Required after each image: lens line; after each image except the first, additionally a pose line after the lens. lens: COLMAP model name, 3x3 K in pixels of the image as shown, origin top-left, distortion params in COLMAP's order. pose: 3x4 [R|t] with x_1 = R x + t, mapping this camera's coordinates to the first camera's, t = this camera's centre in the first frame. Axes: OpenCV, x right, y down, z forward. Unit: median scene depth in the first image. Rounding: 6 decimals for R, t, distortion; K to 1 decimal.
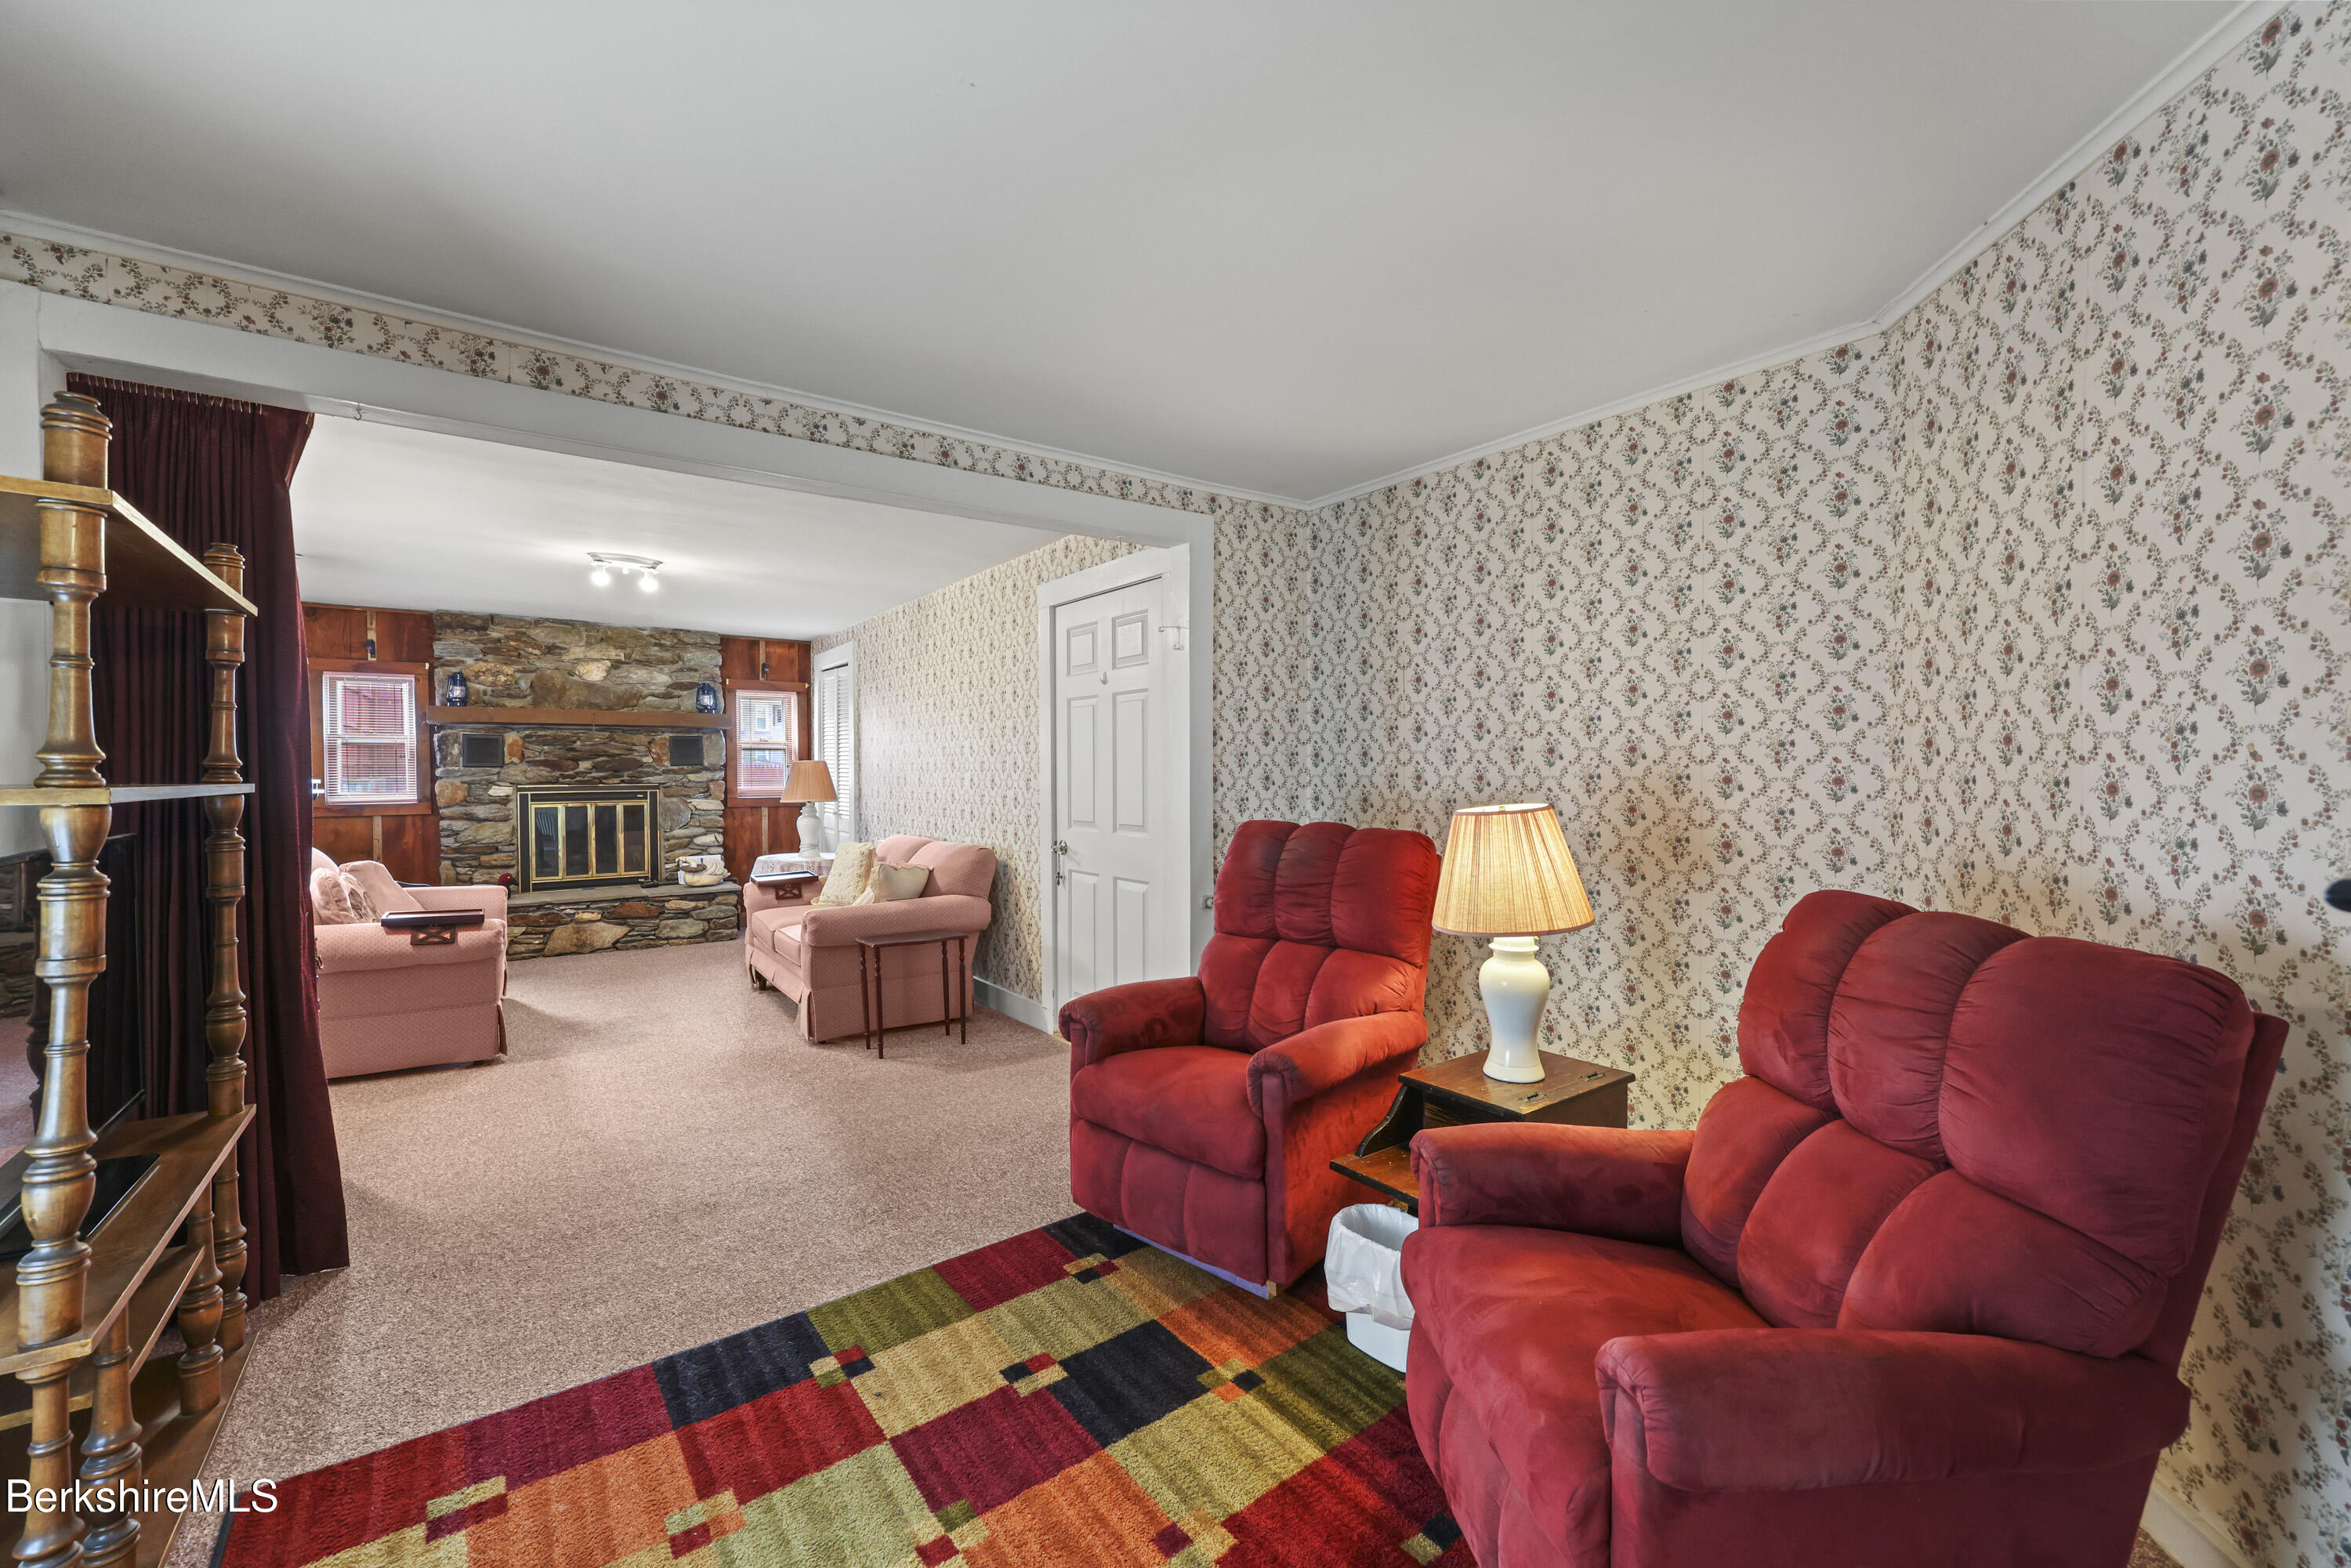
lens RADIAL K [[956.9, 0, 1181.2], [0, 956.9, 783.9], [0, 0, 1]] dist [-0.000864, 0.000608]
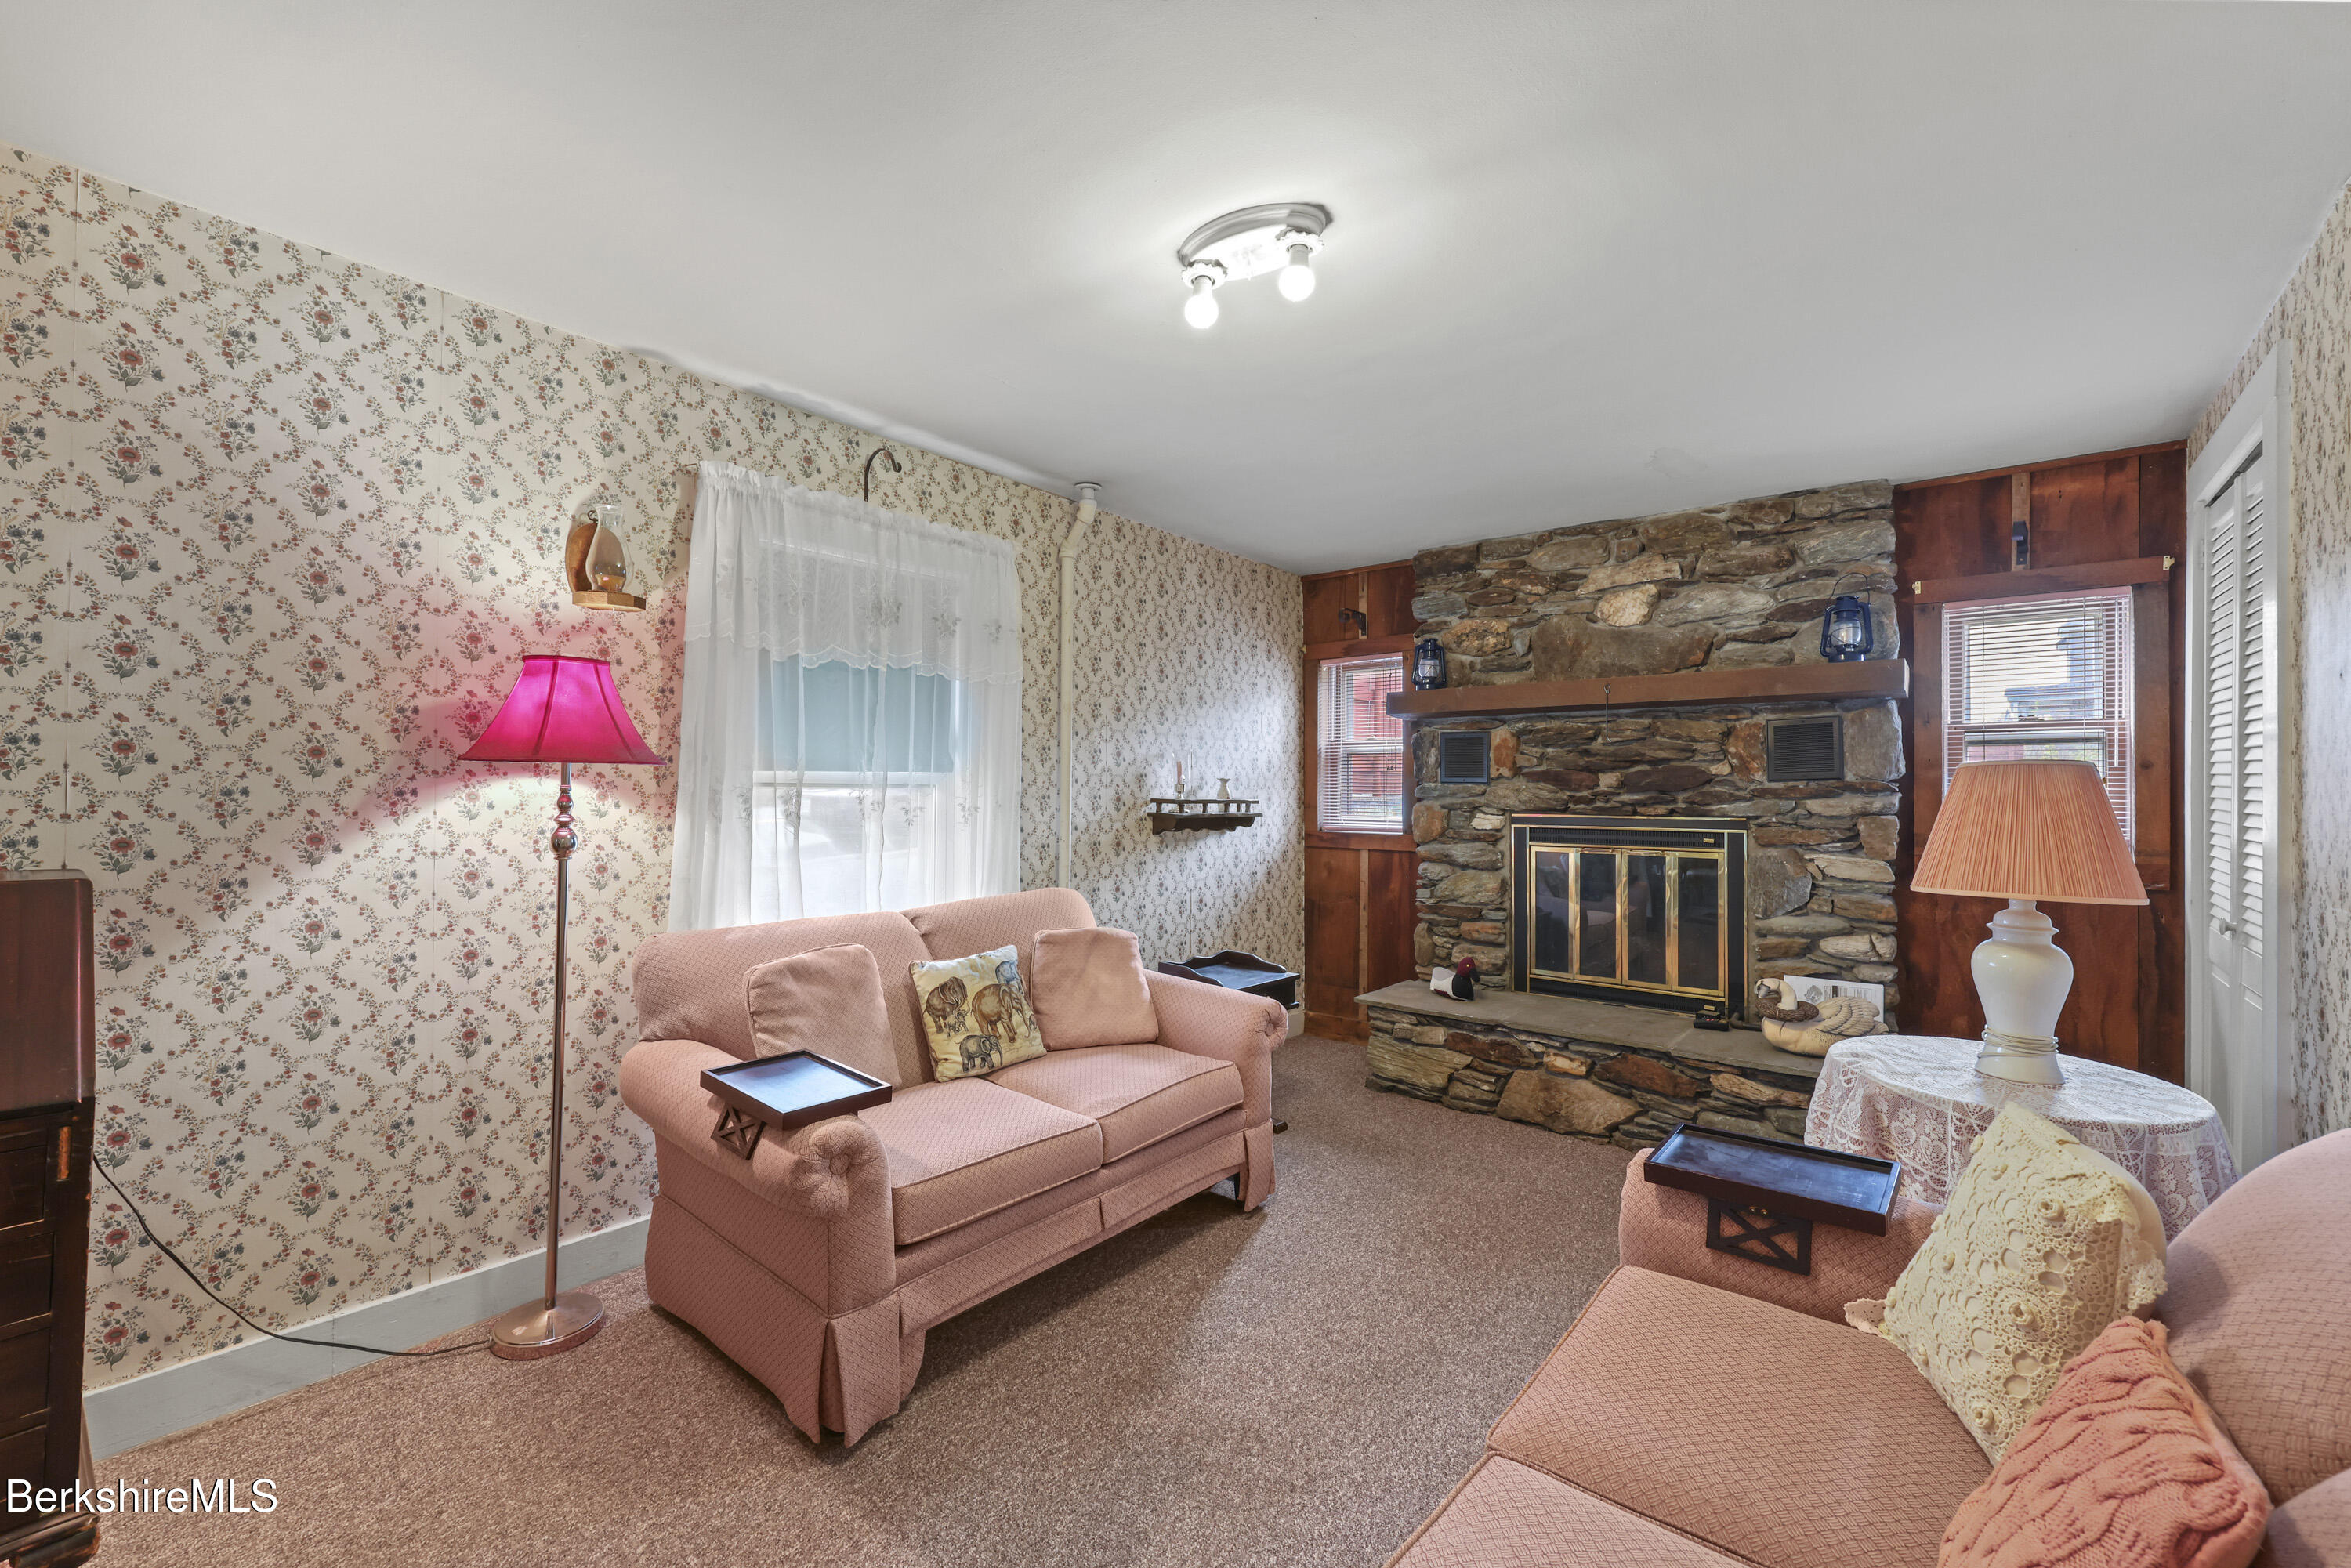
lens RADIAL K [[956.9, 0, 1179.0], [0, 956.9, 779.9], [0, 0, 1]] dist [-0.000864, 0.000608]
pose [[0.251246, -0.004665, -0.967912, -0.151131], [-0.021478, 0.999715, -0.010393, -0.008590], [0.967685, 0.023400, 0.251074, 0.621300]]
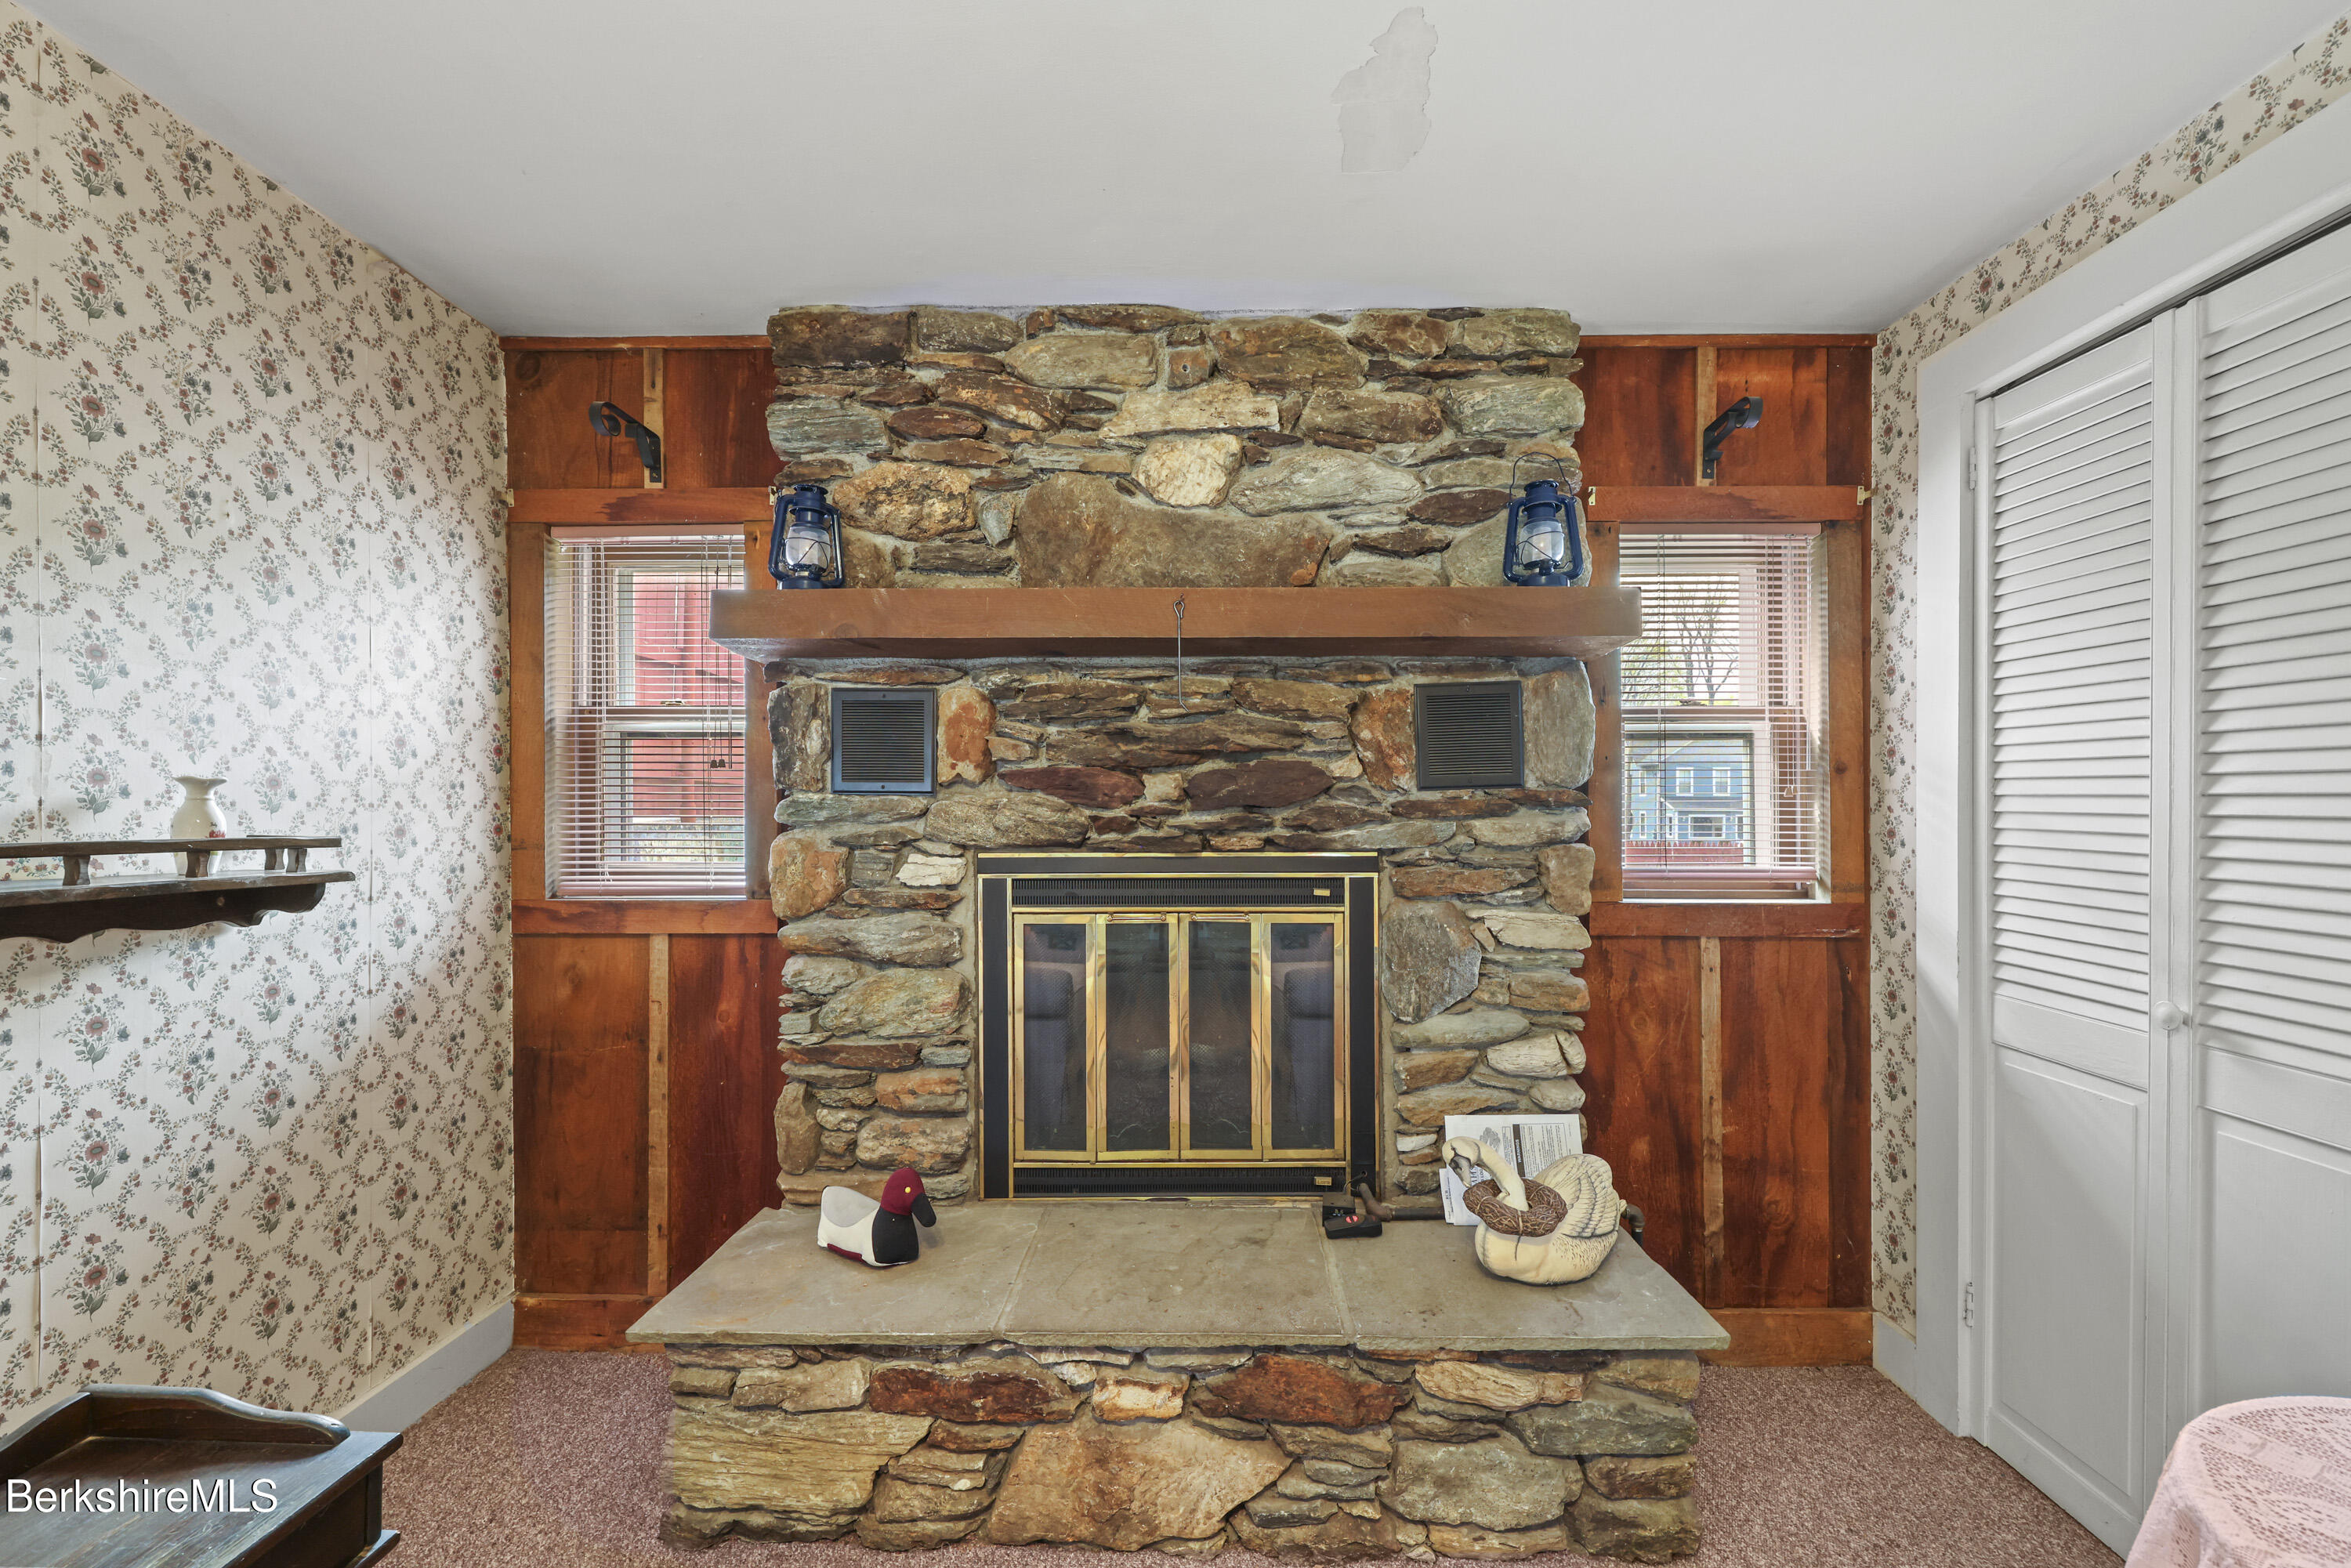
lens RADIAL K [[956.9, 0, 1181.0], [0, 956.9, 809.3], [0, 0, 1]] dist [-0.000864, 0.000608]
pose [[0.803338, 0.001768, -0.595520, -0.440722], [-0.010729, 0.999876, -0.011505, -0.009338], [0.595426, 0.015631, 0.803258, 0.764500]]
